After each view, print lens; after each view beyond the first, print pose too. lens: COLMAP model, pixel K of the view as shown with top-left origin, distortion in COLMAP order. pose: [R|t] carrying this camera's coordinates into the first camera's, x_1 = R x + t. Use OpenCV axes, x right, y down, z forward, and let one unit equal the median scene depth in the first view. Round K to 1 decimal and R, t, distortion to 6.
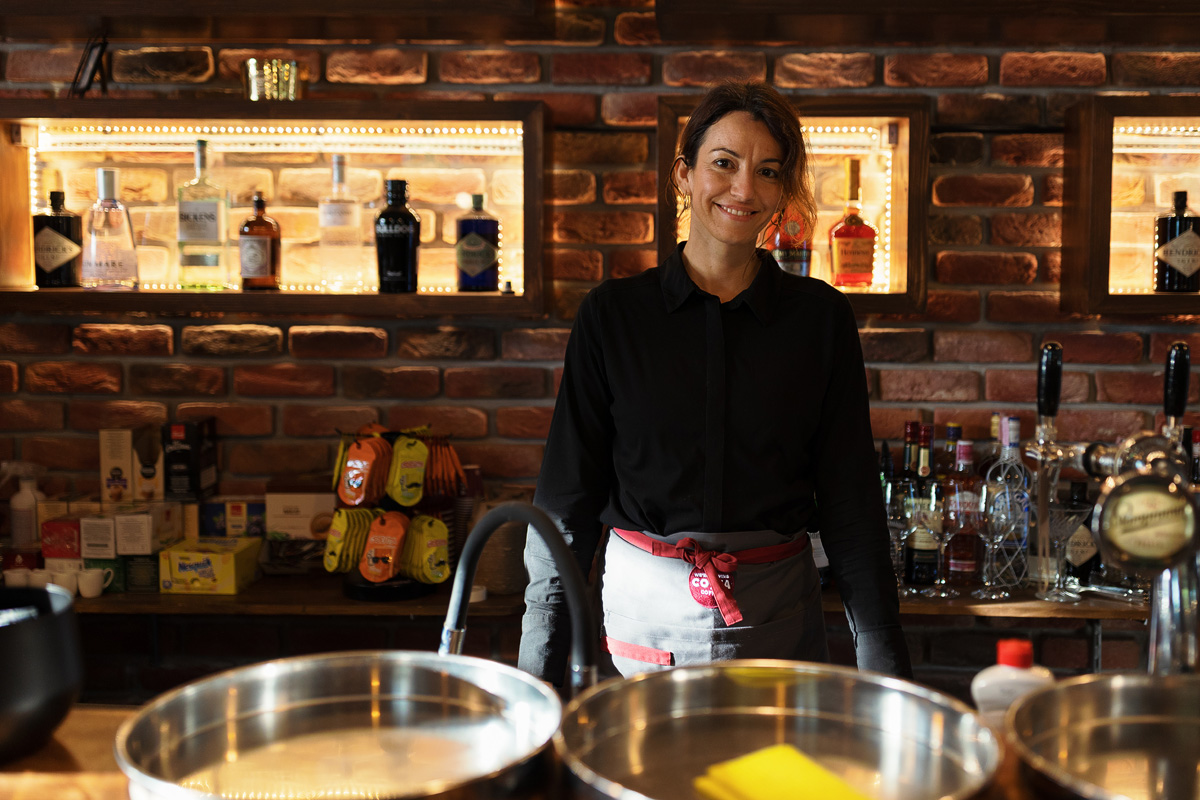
lens RADIAL K [[1248.3, 0, 609.0], [0, 1248.3, 359.6], [0, 0, 1]] dist [0.000808, 0.000000]
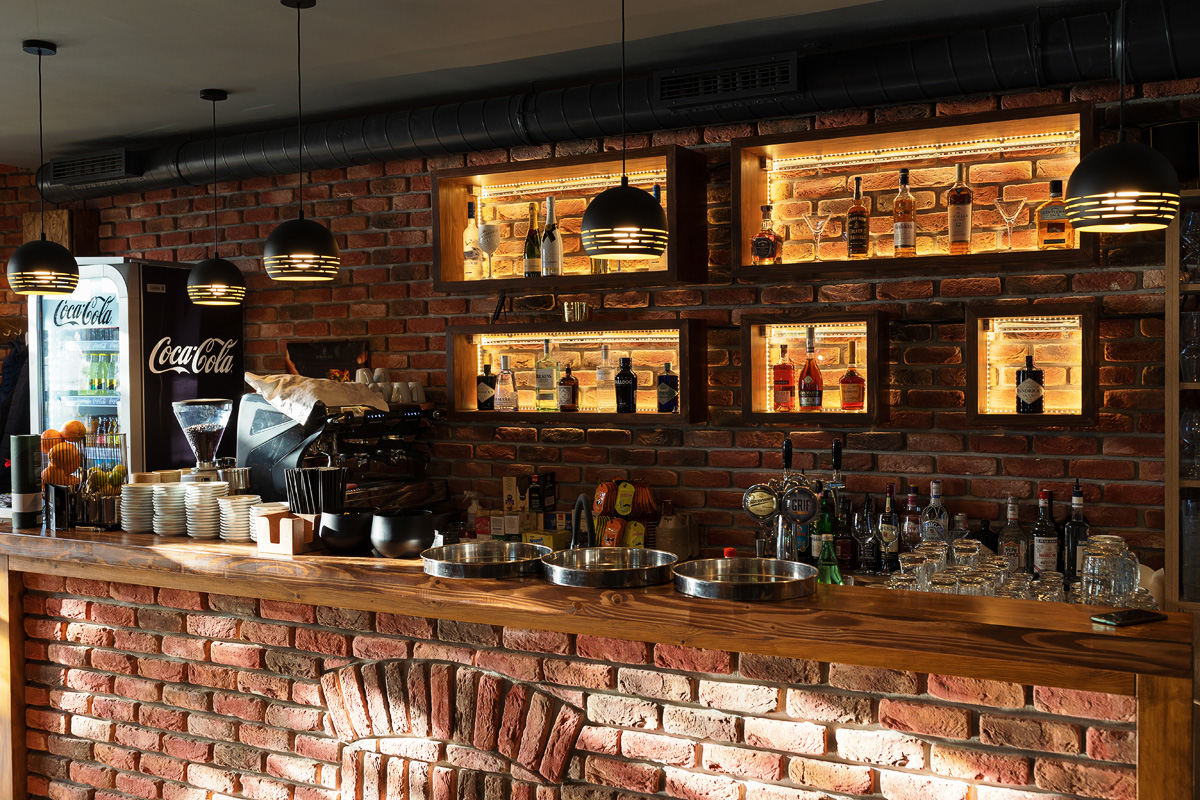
lens RADIAL K [[1157.2, 0, 601.2], [0, 1157.2, 419.8], [0, 0, 1]] dist [0.004364, 0.000000]
pose [[0.903085, 0.003844, -0.429445, 0.581736], [-0.017919, 0.999426, -0.028737, 0.013364], [0.429088, 0.033647, 0.902636, -0.699982]]
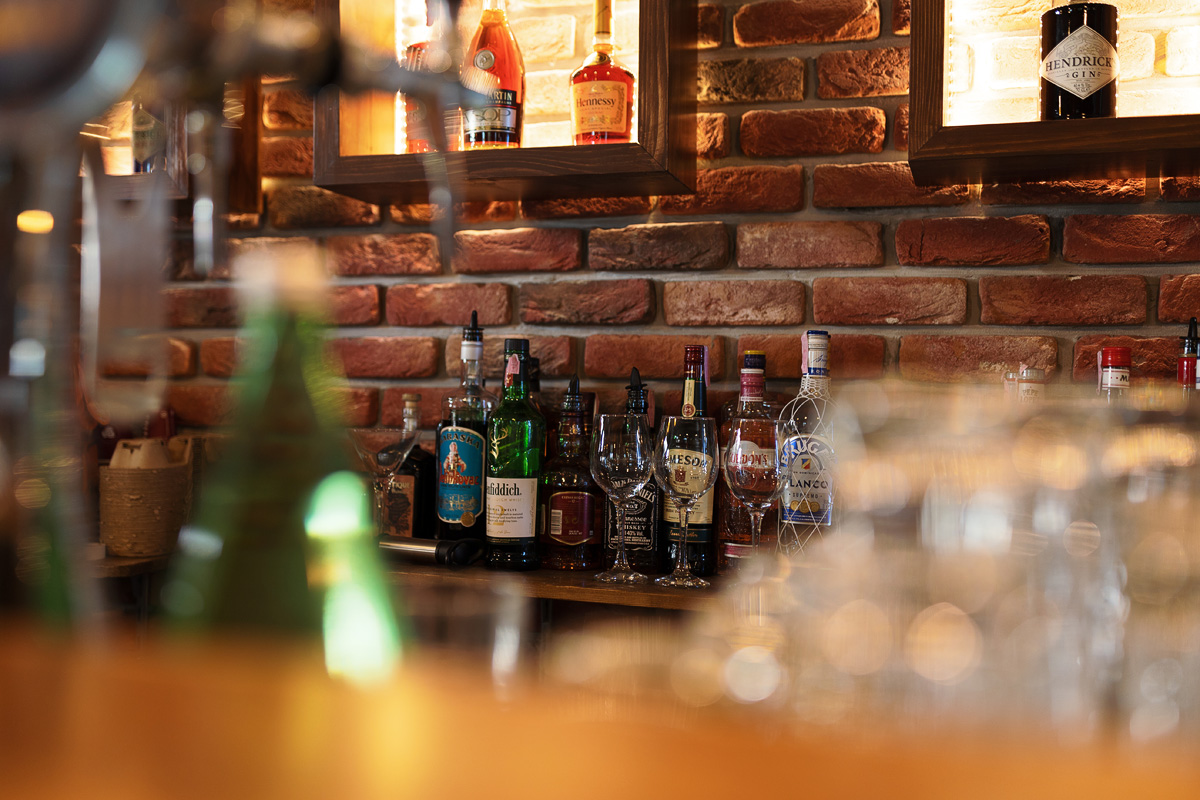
lens RADIAL K [[1157.2, 0, 592.8], [0, 1157.2, 412.2], [0, 0, 1]] dist [0.004364, 0.000000]
pose [[0.963665, 0.013340, -0.266780, 0.359093], [-0.031060, 0.997573, -0.062313, 0.126651], [0.265301, 0.068335, 0.961741, 0.358748]]
